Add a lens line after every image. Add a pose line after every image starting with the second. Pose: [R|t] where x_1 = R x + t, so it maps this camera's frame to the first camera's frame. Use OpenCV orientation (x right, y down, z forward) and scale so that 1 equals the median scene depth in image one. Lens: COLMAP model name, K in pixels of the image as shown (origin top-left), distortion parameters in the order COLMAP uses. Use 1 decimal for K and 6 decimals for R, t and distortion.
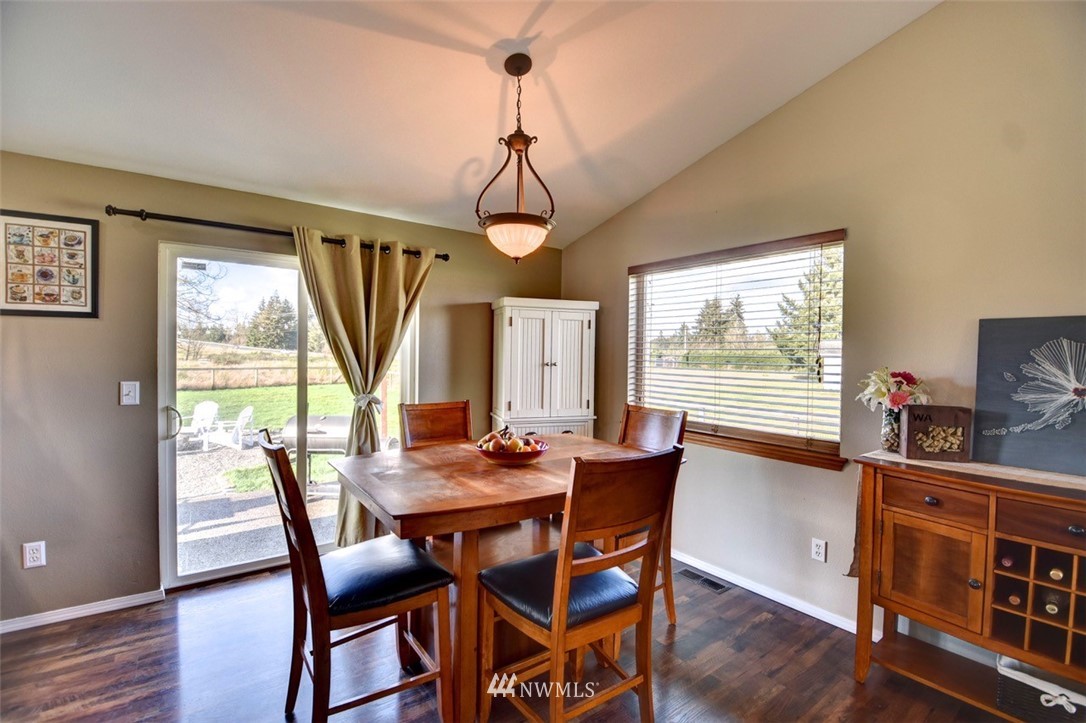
lens RADIAL K [[479.6, 0, 551.4], [0, 479.6, 362.0], [0, 0, 1]] dist [0.014028, -0.024845]
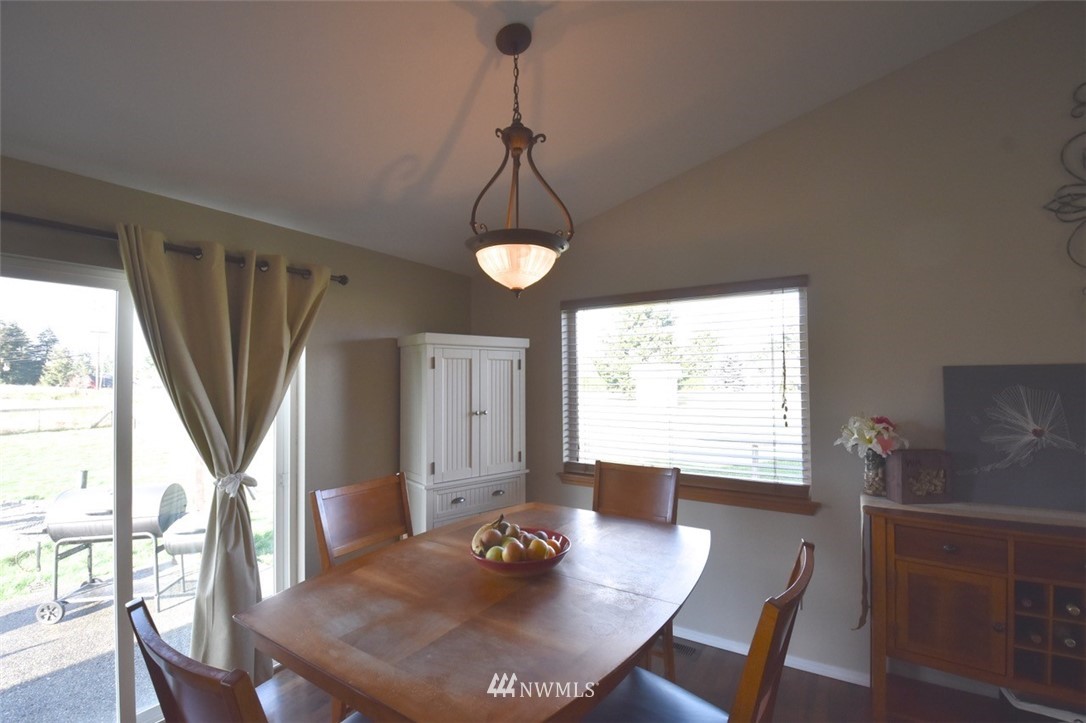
lens RADIAL K [[470.0, 0, 545.1], [0, 470.0, 368.2], [0, 0, 1]] dist [0.000719, -0.013793]
pose [[0.936103, -0.013954, 0.351450, -0.291363], [0.027432, 0.999066, -0.033399, -0.069170], [-0.350656, 0.040906, 0.935611, 0.304993]]
